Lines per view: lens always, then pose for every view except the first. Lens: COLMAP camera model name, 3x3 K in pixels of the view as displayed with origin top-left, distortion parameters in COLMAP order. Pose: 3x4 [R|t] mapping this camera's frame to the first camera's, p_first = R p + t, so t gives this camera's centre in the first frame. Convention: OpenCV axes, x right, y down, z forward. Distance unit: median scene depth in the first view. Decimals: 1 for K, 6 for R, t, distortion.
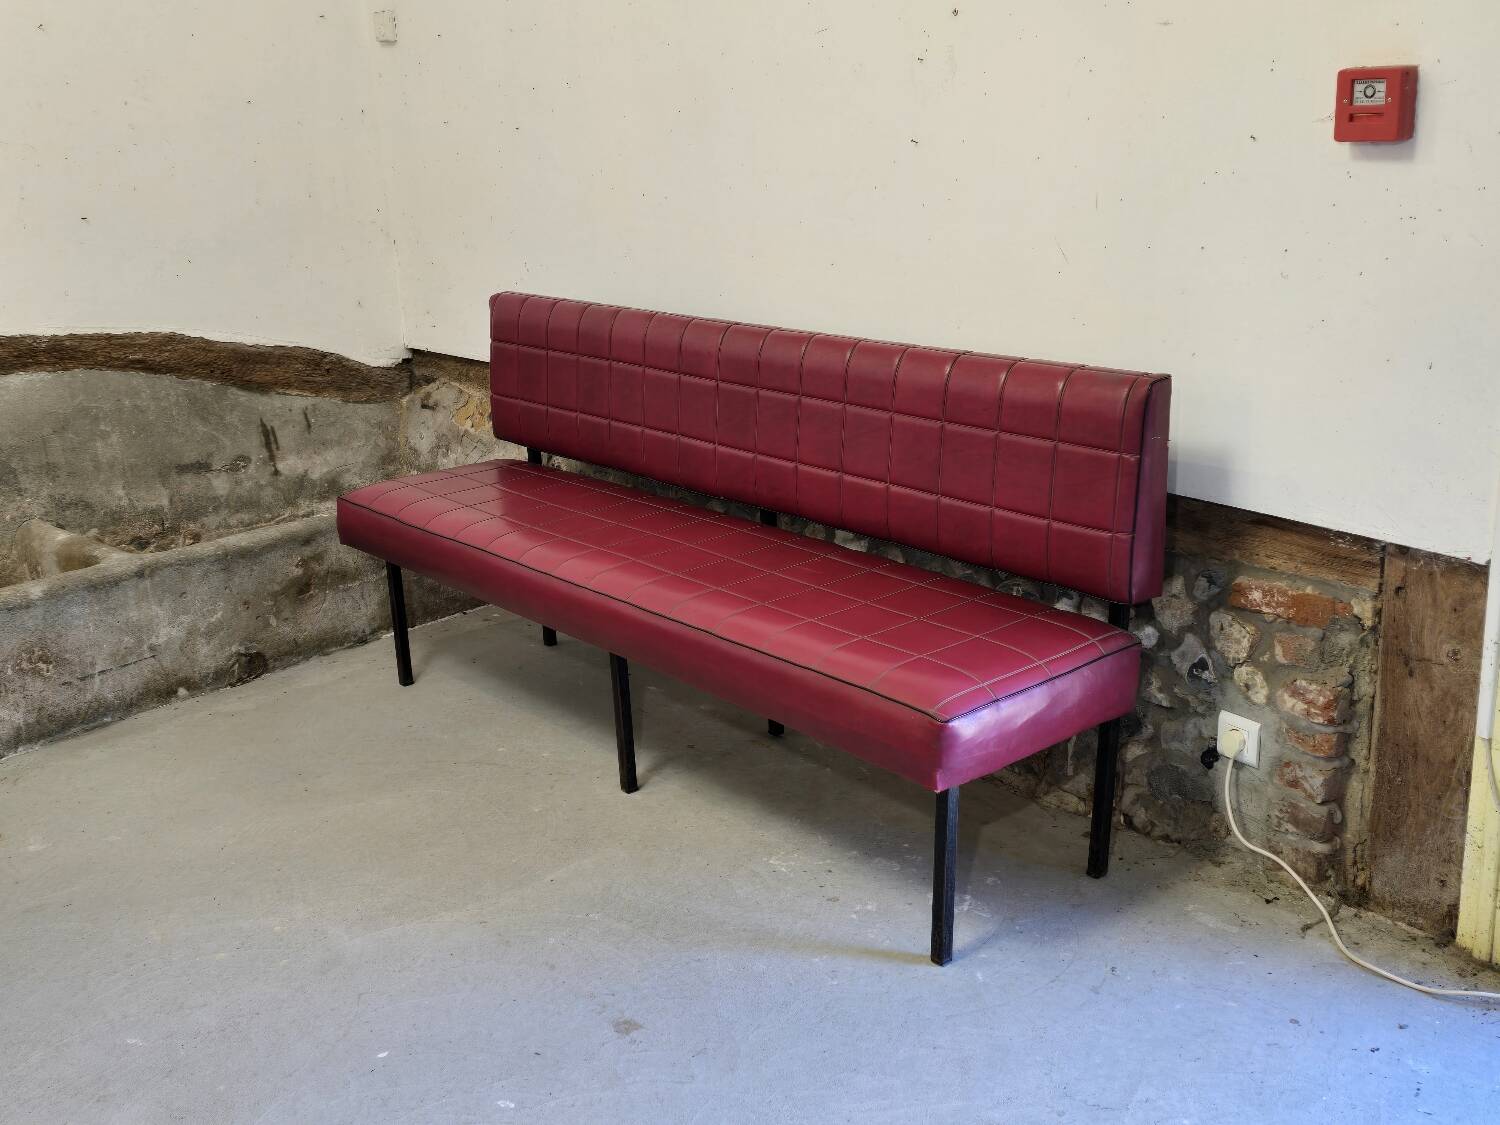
lens RADIAL K [[1613.8, 0, 757.1], [0, 1613.8, 558.2], [0, 0, 1]] dist [0.058556, 0.000000]
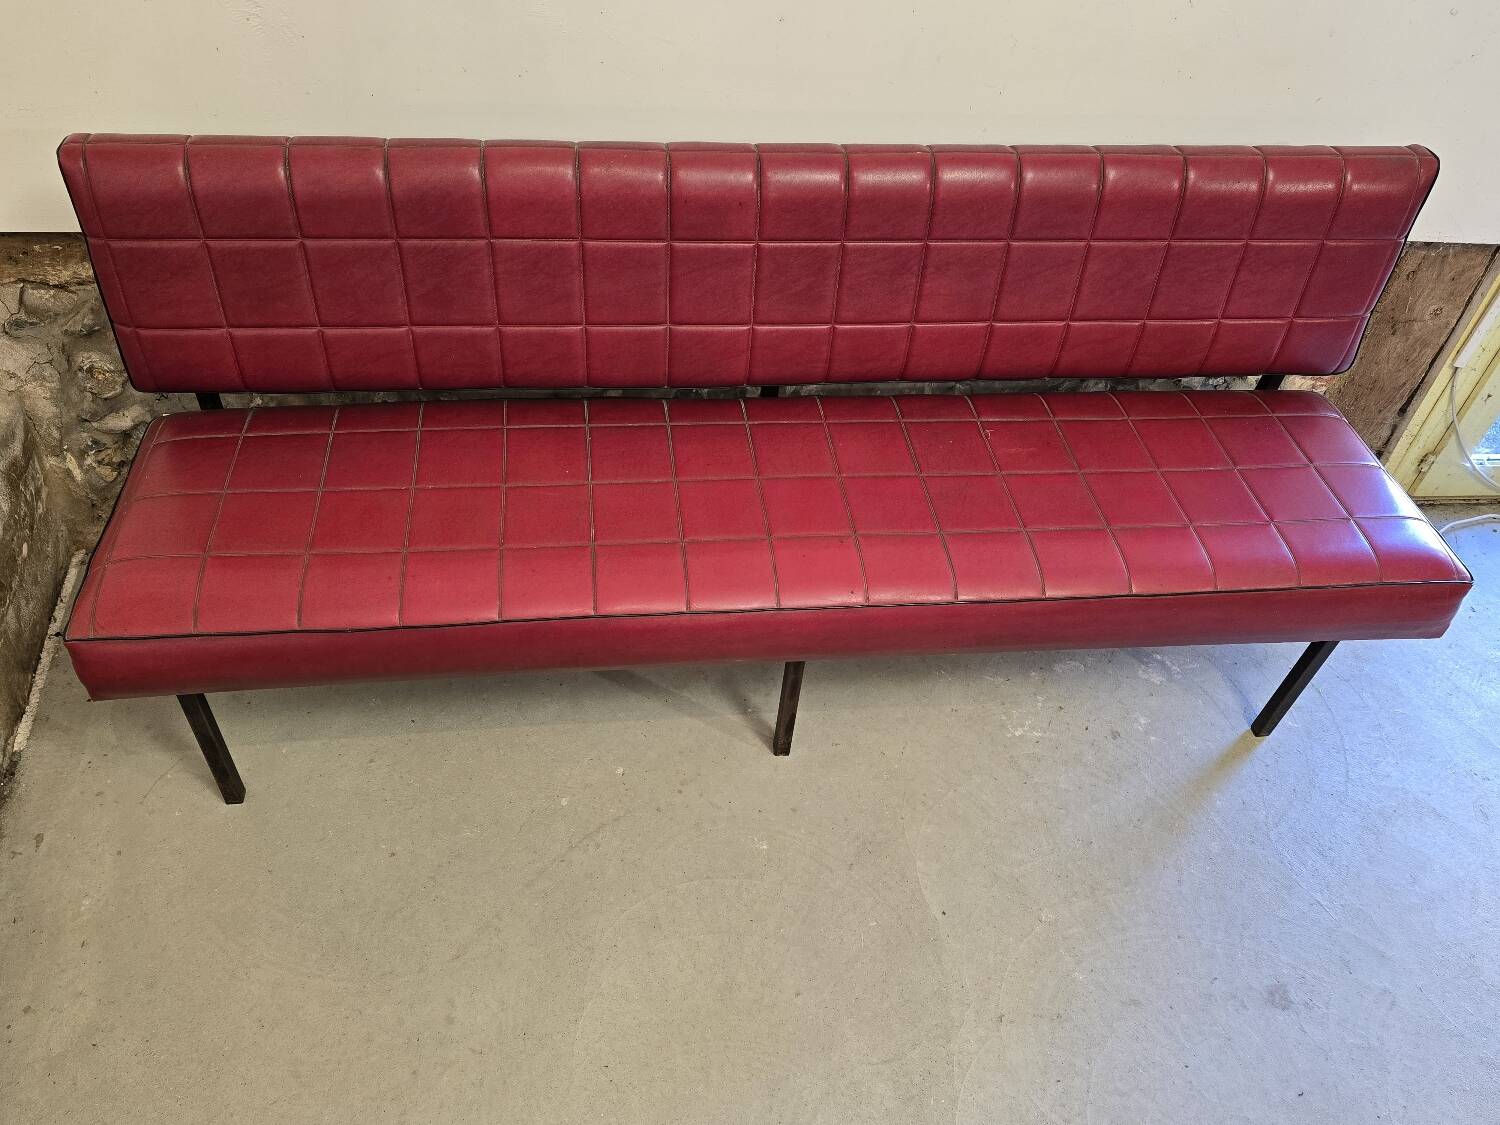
lens RADIAL K [[1122.2, 0, 741.7], [0, 1122.2, 562.6], [0, 0, 1]] dist [0.053598, -0.059670]
pose [[0.541919, -0.523812, 0.657225, -0.413578], [0.154311, 0.830731, 0.534860, -0.250311], [-0.826143, -0.188434, 0.531018, 0.695651]]
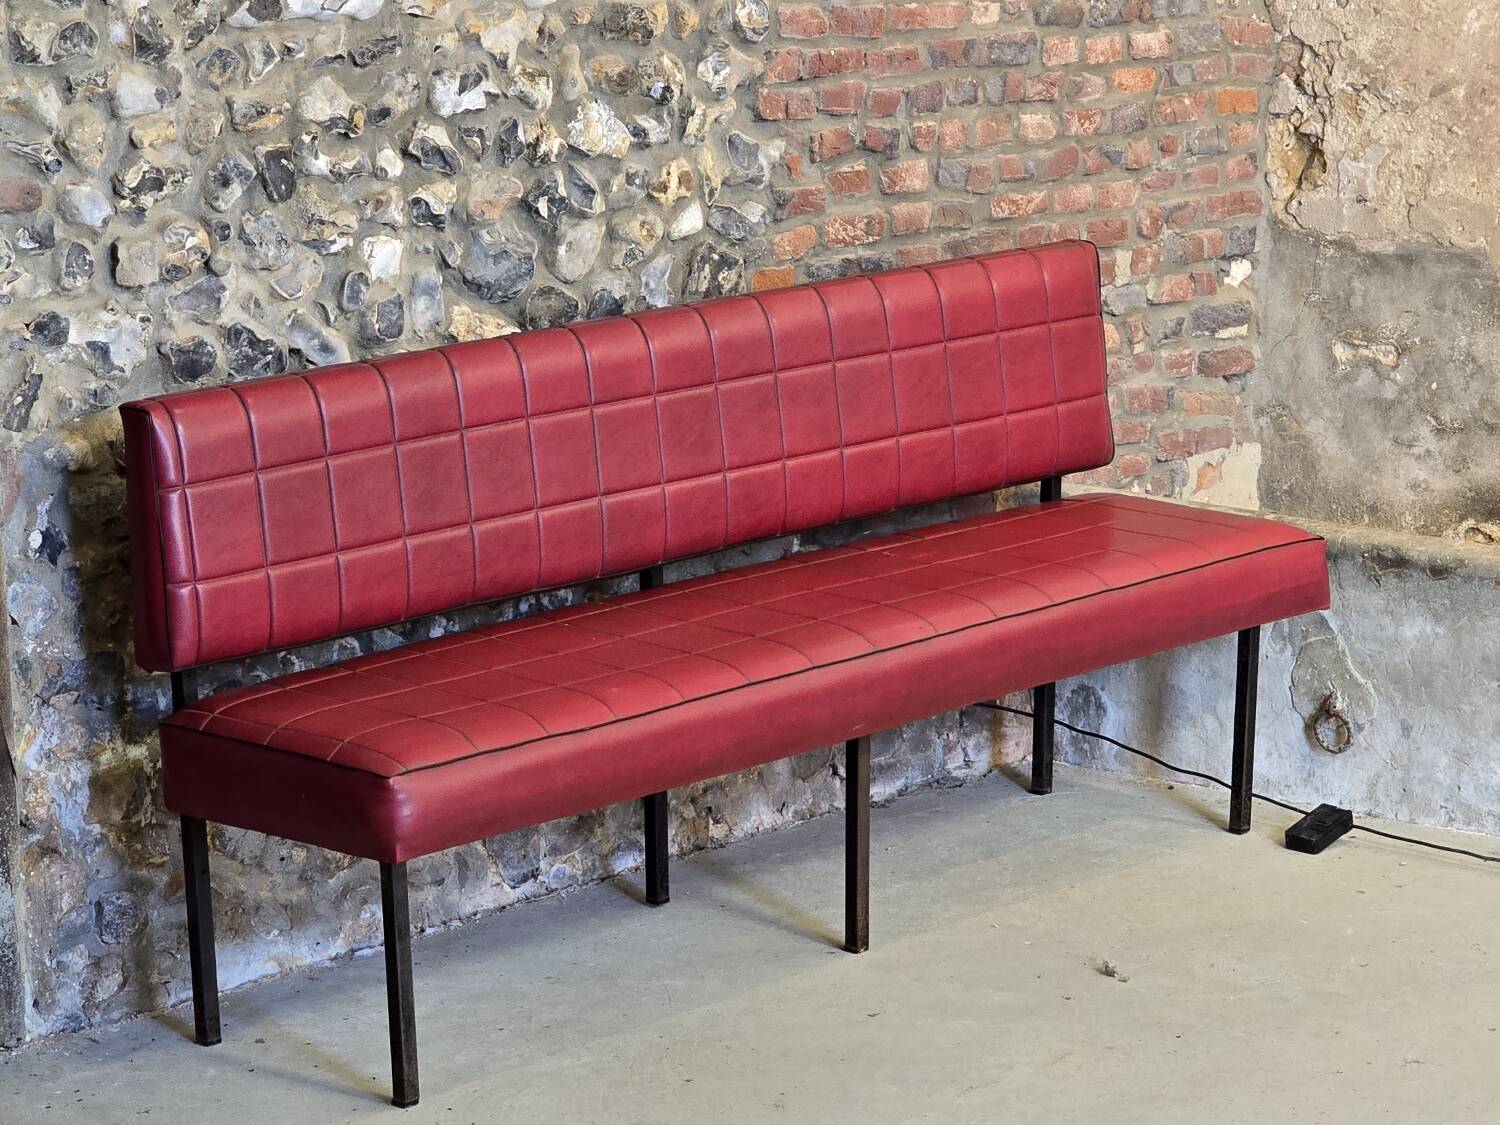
lens RADIAL K [[4034.1, 0, 755.4], [0, 4034.1, 563.8], [0, 0, 1]] dist [-0.164251, 0.000000]
pose [[-0.100500, -0.158785, 0.982185, -1.741097], [0.311182, 0.932640, 0.182617, -0.342902], [-0.945021, 0.323992, -0.044319, 1.029519]]
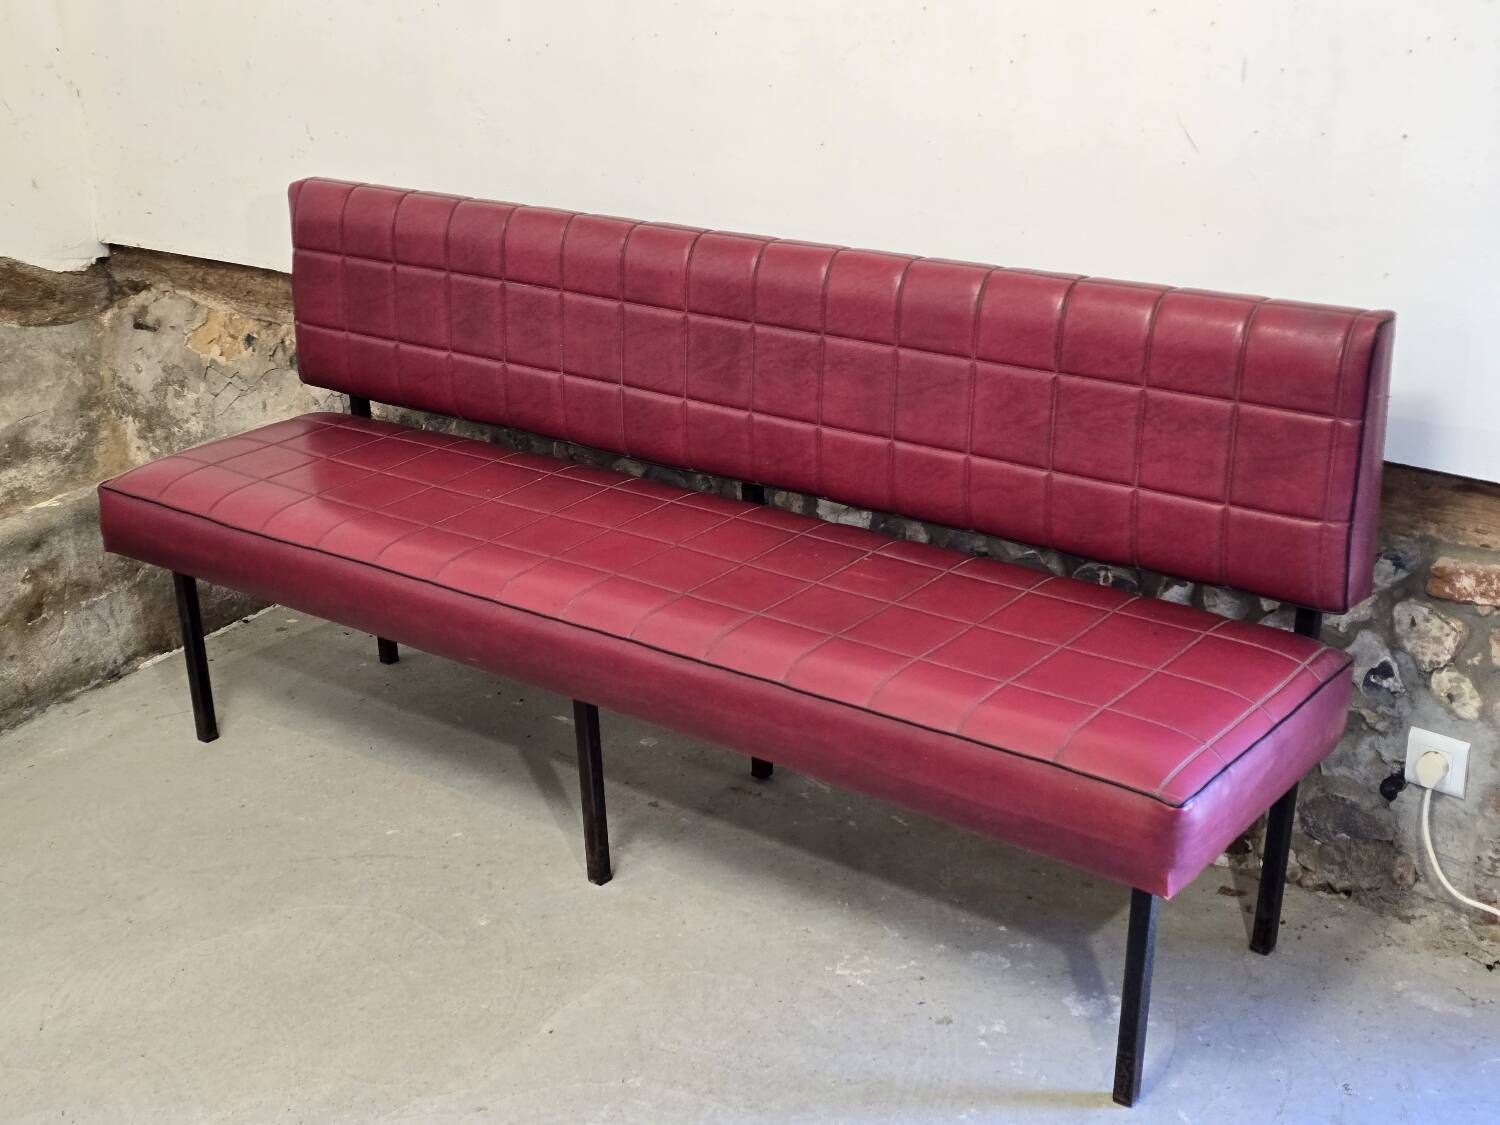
lens RADIAL K [[2036.0, 0, 766.3], [0, 2036.0, 540.0], [0, 0, 1]] dist [0.051241, 0.000000]
pose [[0.978387, -0.064679, 0.196408, -0.170412], [0.052788, 0.996475, 0.065194, -0.063591], [-0.199933, -0.053417, 0.978352, 0.087907]]
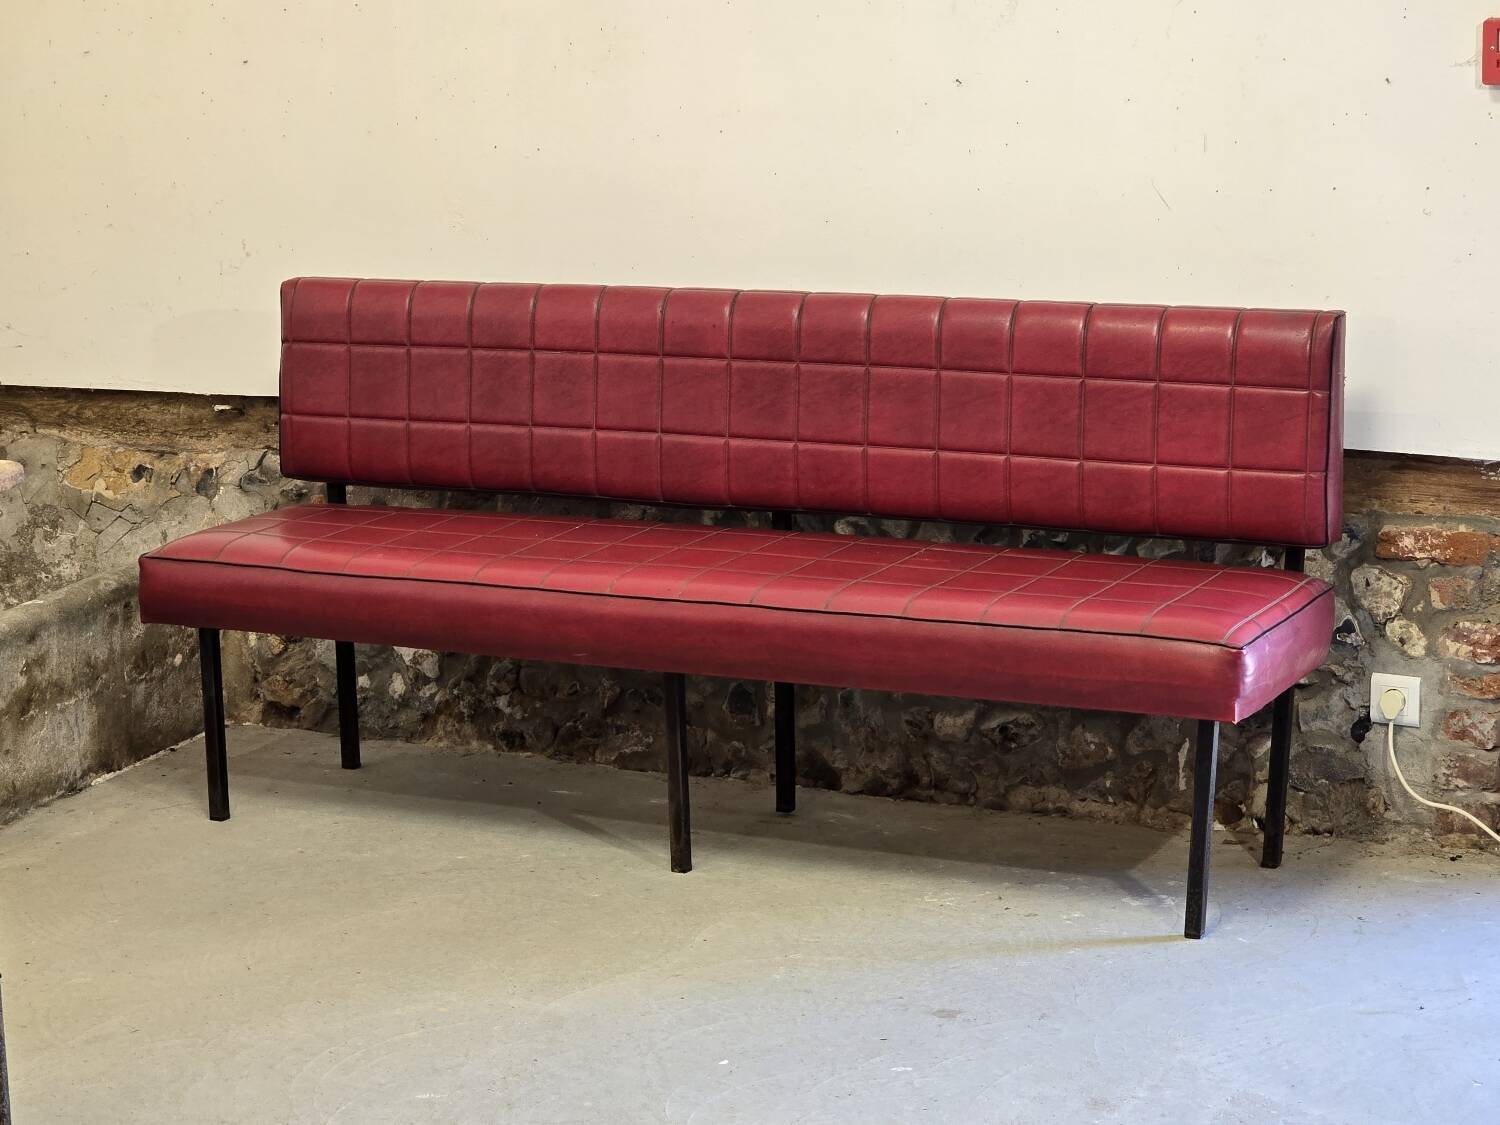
lens RADIAL K [[3435.4, 0, 826.9], [0, 3435.4, 499.8], [0, 0, 1]] dist [-0.080278, 0.000000]
pose [[0.908967, -0.046365, 0.414281, -0.683319], [0.099724, 0.989125, -0.108103, 0.148151], [-0.404763, 0.139576, 0.903706, -0.566656]]
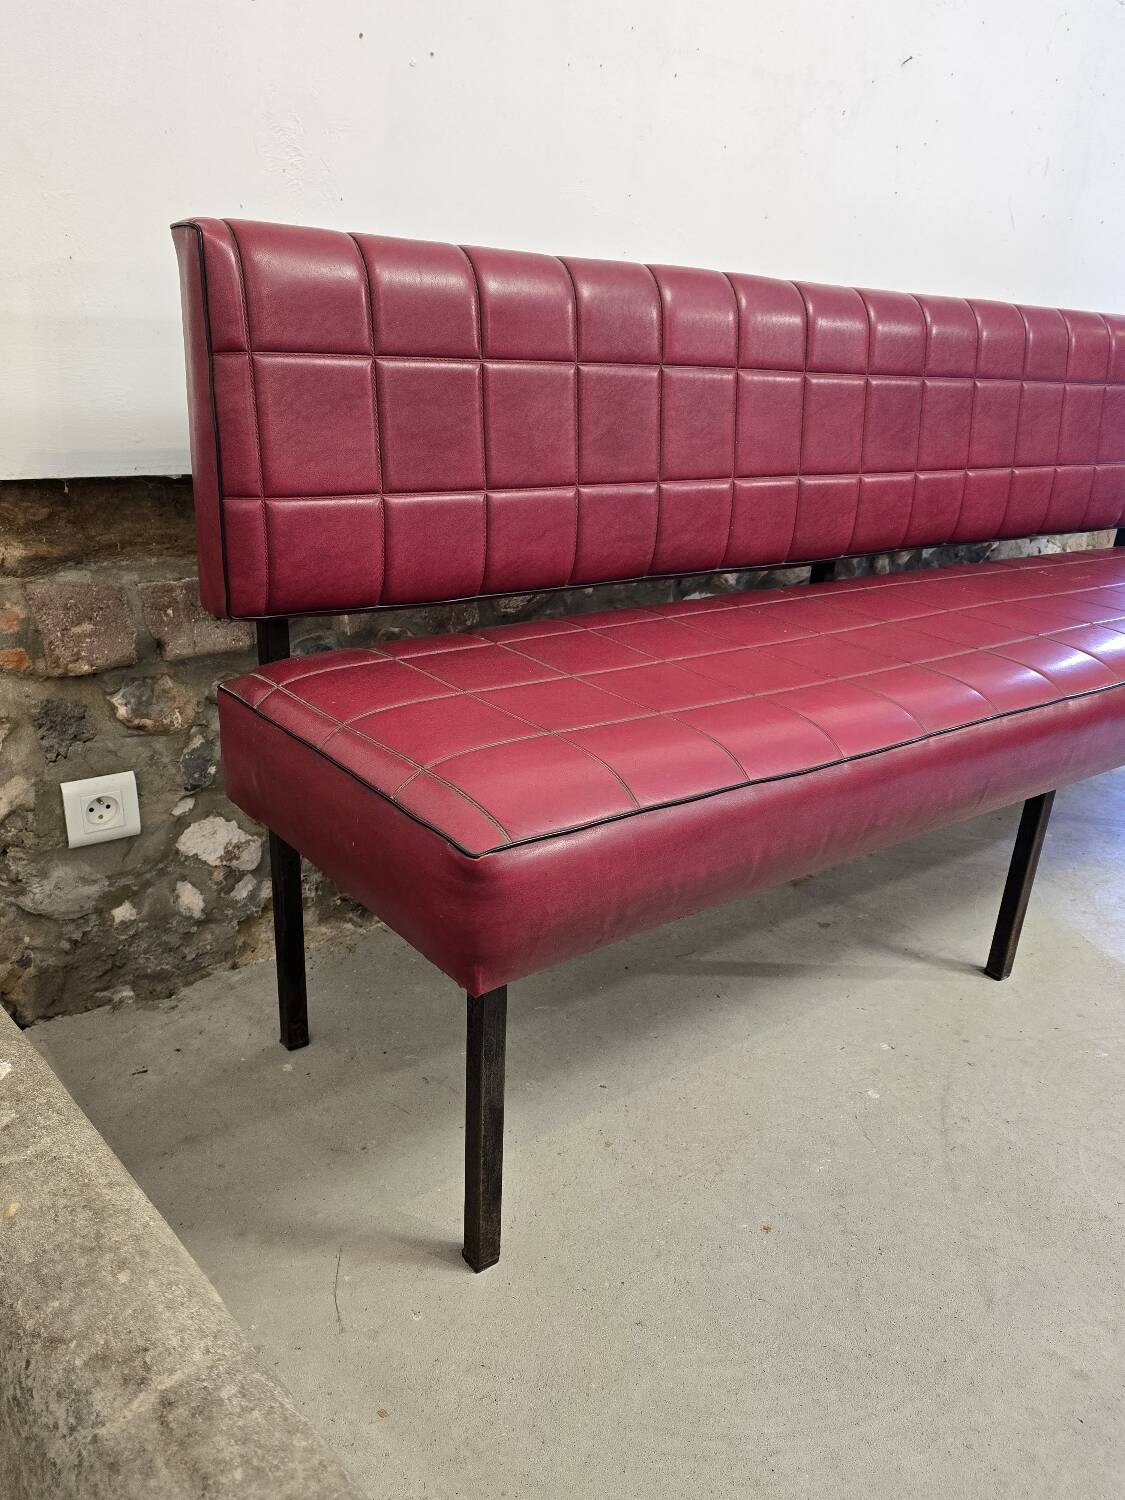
lens RADIAL K [[1122.2, 0, 560.4], [0, 1122.2, 738.1], [0, 0, 1]] dist [0.053598, -0.059670]
pose [[0.045854, -0.297775, 0.953534, -0.503561], [0.228524, 0.932353, 0.280171, -0.126106], [-0.972458, 0.205058, 0.110801, 1.068946]]
